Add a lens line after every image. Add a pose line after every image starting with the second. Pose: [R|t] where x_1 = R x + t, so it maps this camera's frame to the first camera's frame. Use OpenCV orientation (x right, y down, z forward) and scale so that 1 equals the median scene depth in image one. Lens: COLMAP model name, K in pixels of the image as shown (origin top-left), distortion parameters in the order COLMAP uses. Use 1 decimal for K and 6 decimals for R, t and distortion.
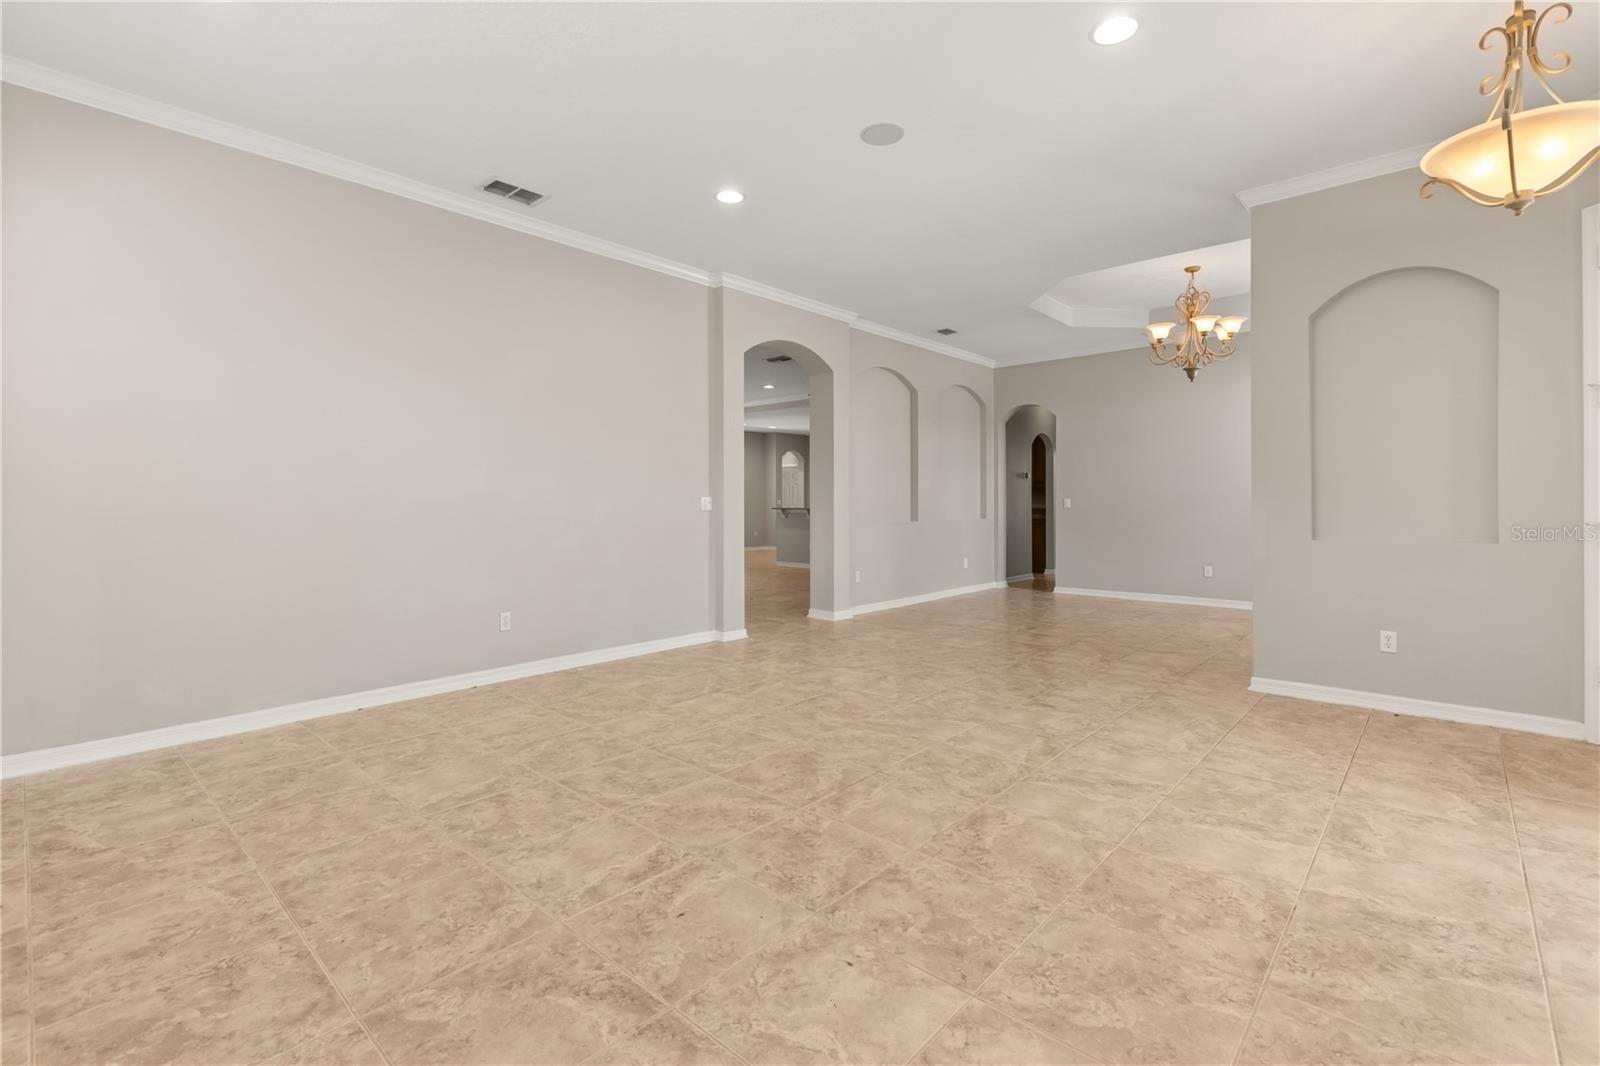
lens RADIAL K [[717.2, 0, 798.9], [0, 717.2, 501.0], [0, 0, 1]] dist [0.000947, -0.000736]
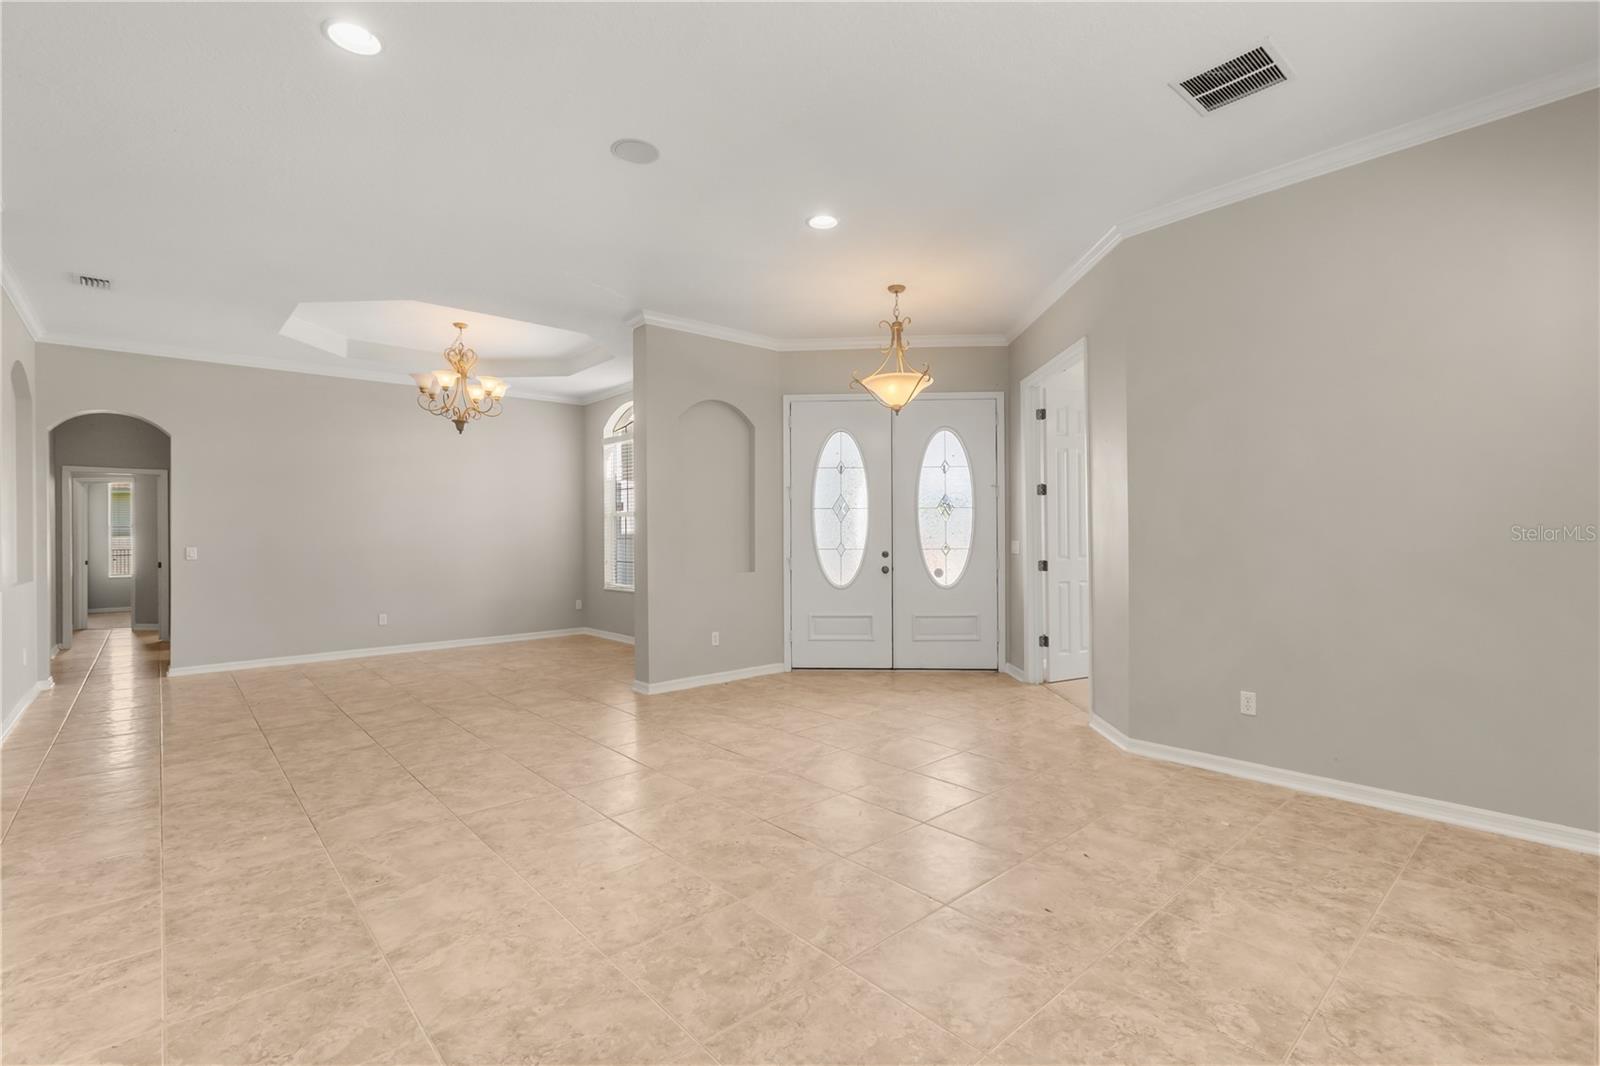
lens RADIAL K [[717.2, 0, 806.6], [0, 717.2, 531.0], [0, 0, 1]] dist [0.000947, -0.000736]
pose [[0.101209, 0.006233, 0.994846, -0.990716], [0.005312, 0.999963, -0.006806, -0.035637], [-0.994851, 0.005974, 0.101172, 0.901702]]
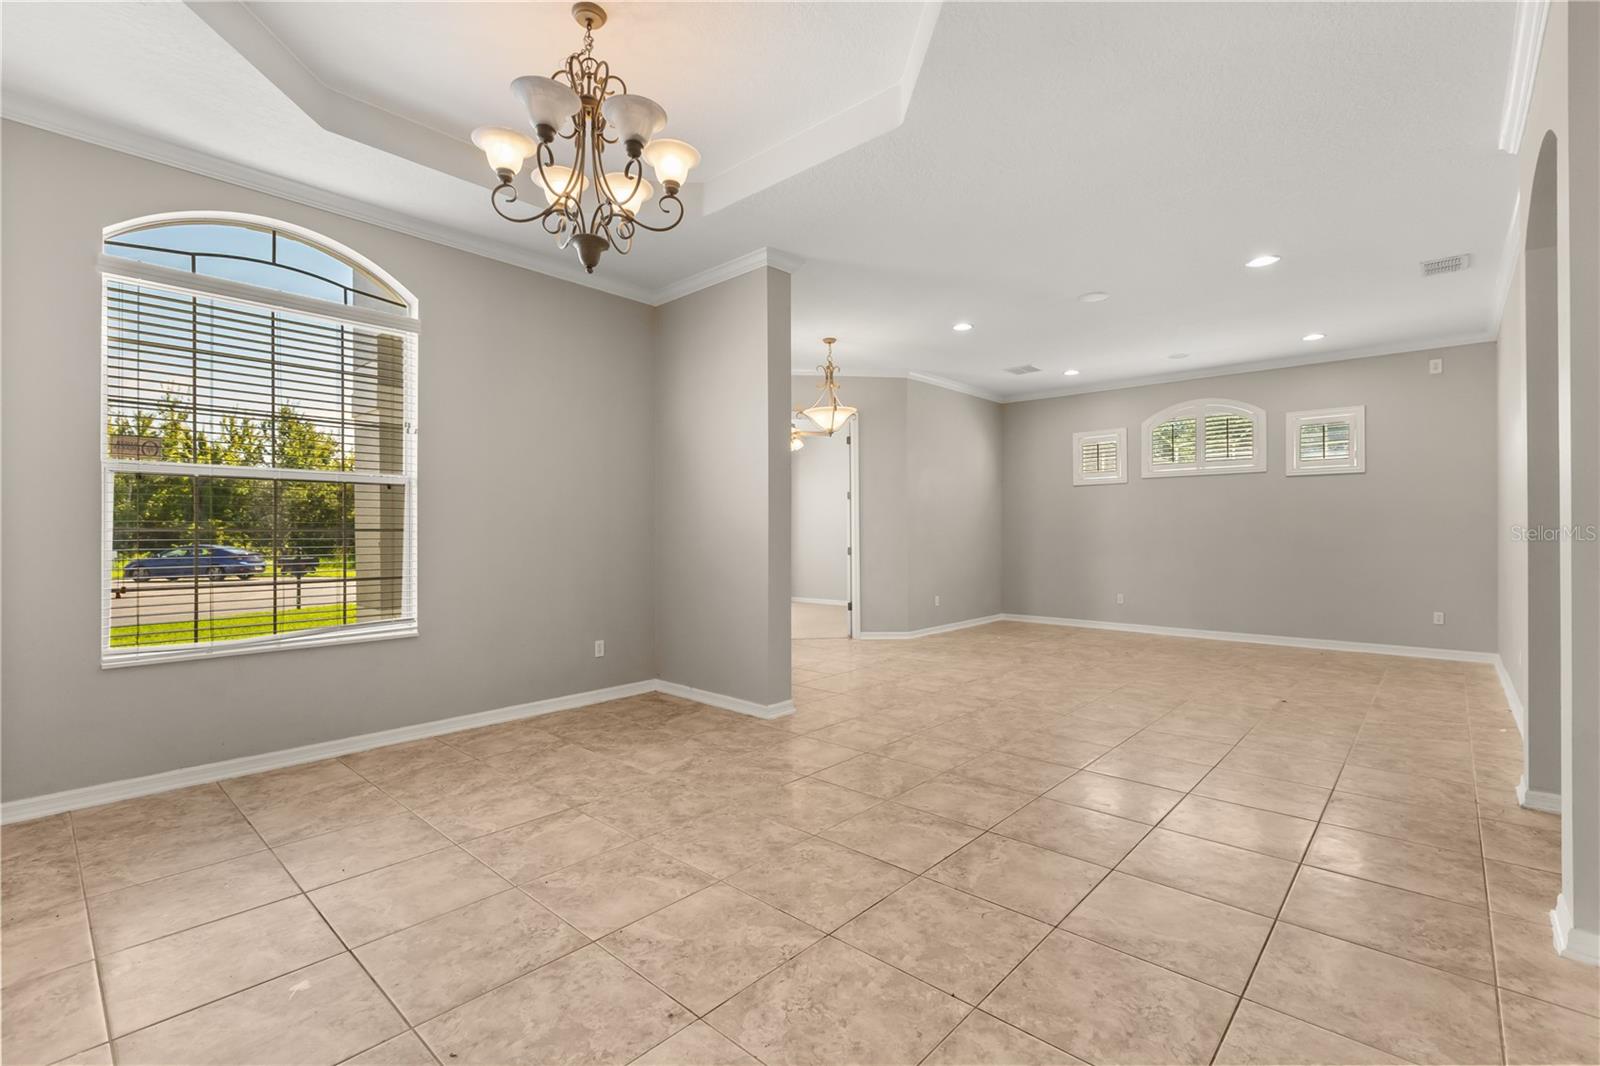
lens RADIAL K [[717.2, 0, 803.6], [0, 717.2, 528.9], [0, 0, 1]] dist [0.000947, -0.000736]
pose [[-0.999976, 0.005780, -0.003841, 0.956011], [0.005811, 0.999951, -0.007995, -0.013455], [0.003794, -0.008017, -0.999961, 3.261314]]
